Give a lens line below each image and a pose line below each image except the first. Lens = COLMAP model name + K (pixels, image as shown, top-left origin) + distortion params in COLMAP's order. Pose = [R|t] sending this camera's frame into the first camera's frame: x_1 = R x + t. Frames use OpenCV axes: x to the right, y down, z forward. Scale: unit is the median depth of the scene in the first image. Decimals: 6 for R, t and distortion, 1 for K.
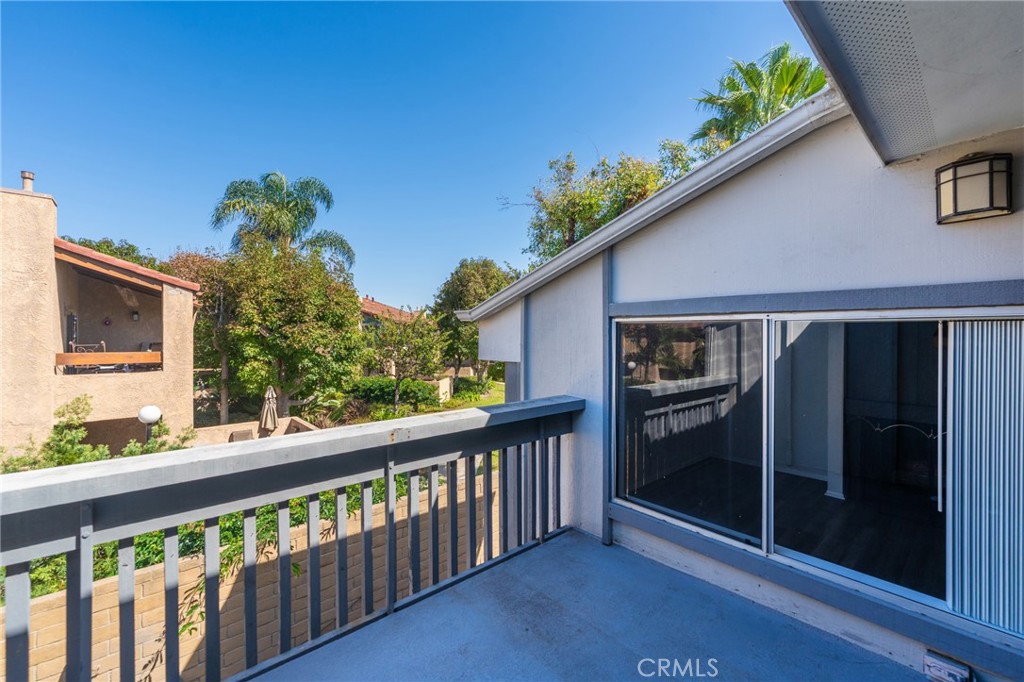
lens RADIAL K [[418.2, 0, 510.2], [0, 418.2, 336.1], [0, 0, 1]] dist [-0.000307, -0.001237]
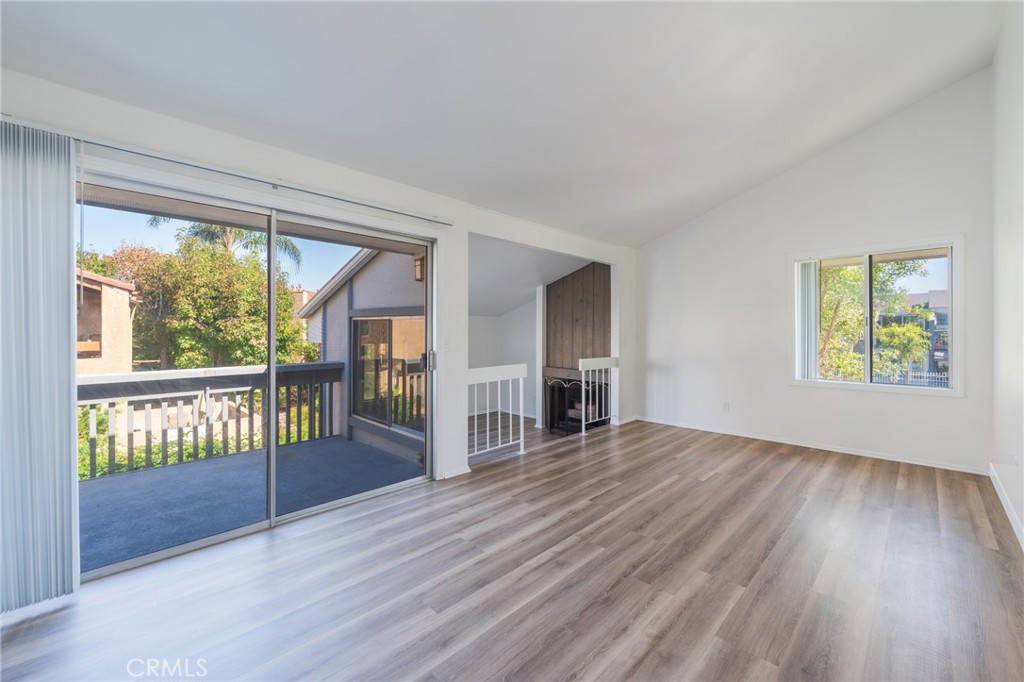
lens RADIAL K [[418.2, 0, 506.7], [0, 418.2, 330.8], [0, 0, 1]] dist [-0.000307, -0.001237]
pose [[0.997655, 0.001922, 0.068419, 0.232875], [-0.001883, 0.999998, -0.000639, 0.005175], [-0.068420, 0.000509, 0.997656, -0.259081]]
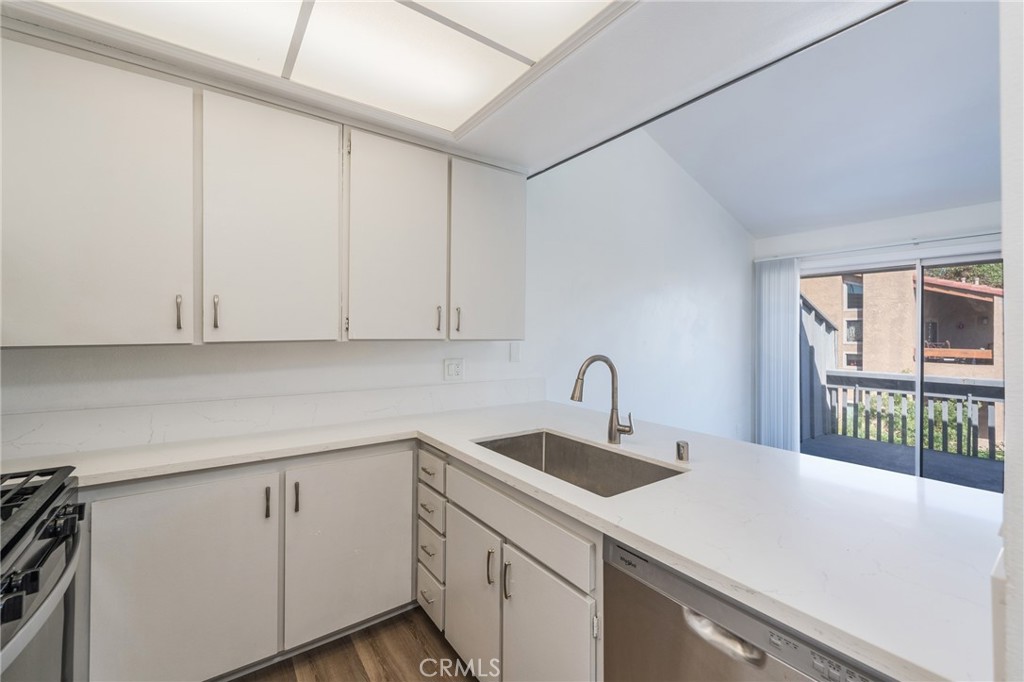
lens RADIAL K [[418.2, 0, 528.2], [0, 418.2, 329.4], [0, 0, 1]] dist [-0.000307, -0.001237]
pose [[-0.070999, -0.006560, -0.997455, 0.508268], [-0.007318, 0.999955, -0.006055, -0.006616], [0.997450, 0.006869, -0.071044, -0.297859]]
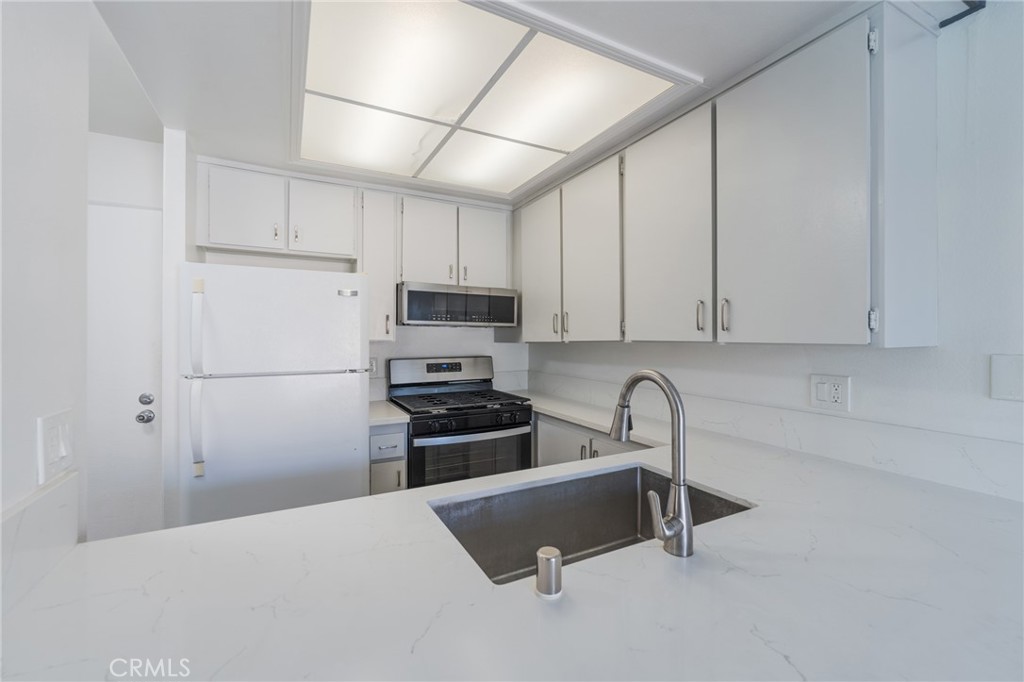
lens RADIAL K [[418.2, 0, 500.2], [0, 418.2, 341.7], [0, 0, 1]] dist [-0.000307, -0.001237]
pose [[-0.968840, -0.000704, 0.247688, 0.331621], [0.001626, 0.999956, 0.009202, -0.004088], [-0.247683, 0.009318, -0.968796, -0.171703]]
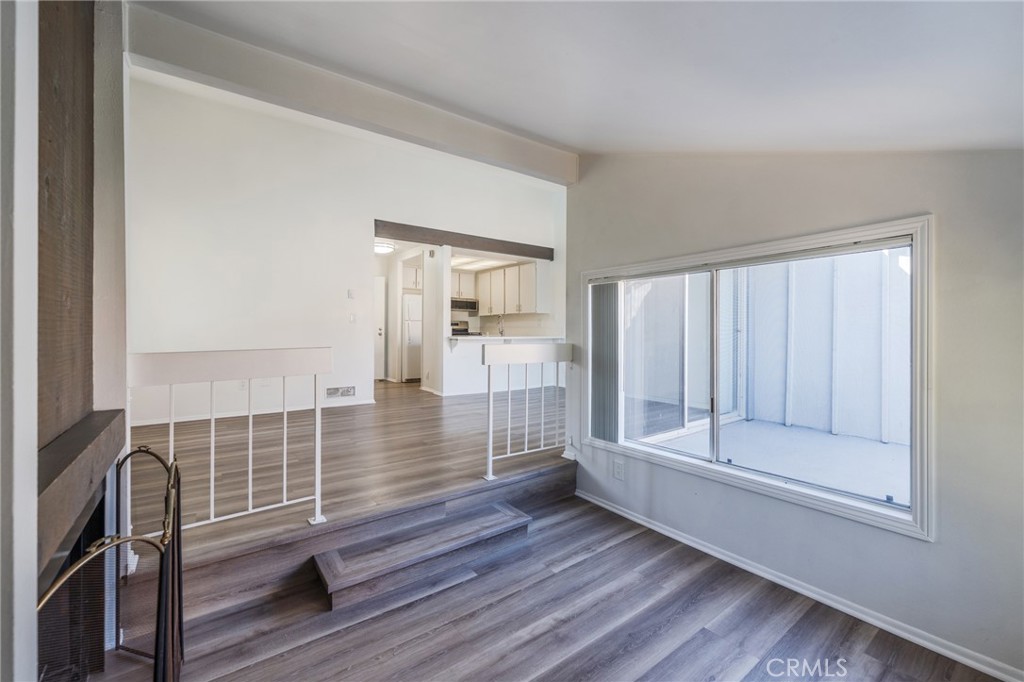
lens RADIAL K [[418.2, 0, 510.1], [0, 418.2, 339.2], [0, 0, 1]] dist [-0.000307, -0.001237]
pose [[-0.996997, -0.002761, 0.077396, 0.243164], [-0.000947, 0.999724, 0.023465, 0.030379], [-0.077440, 0.023321, -0.996724, 0.494825]]
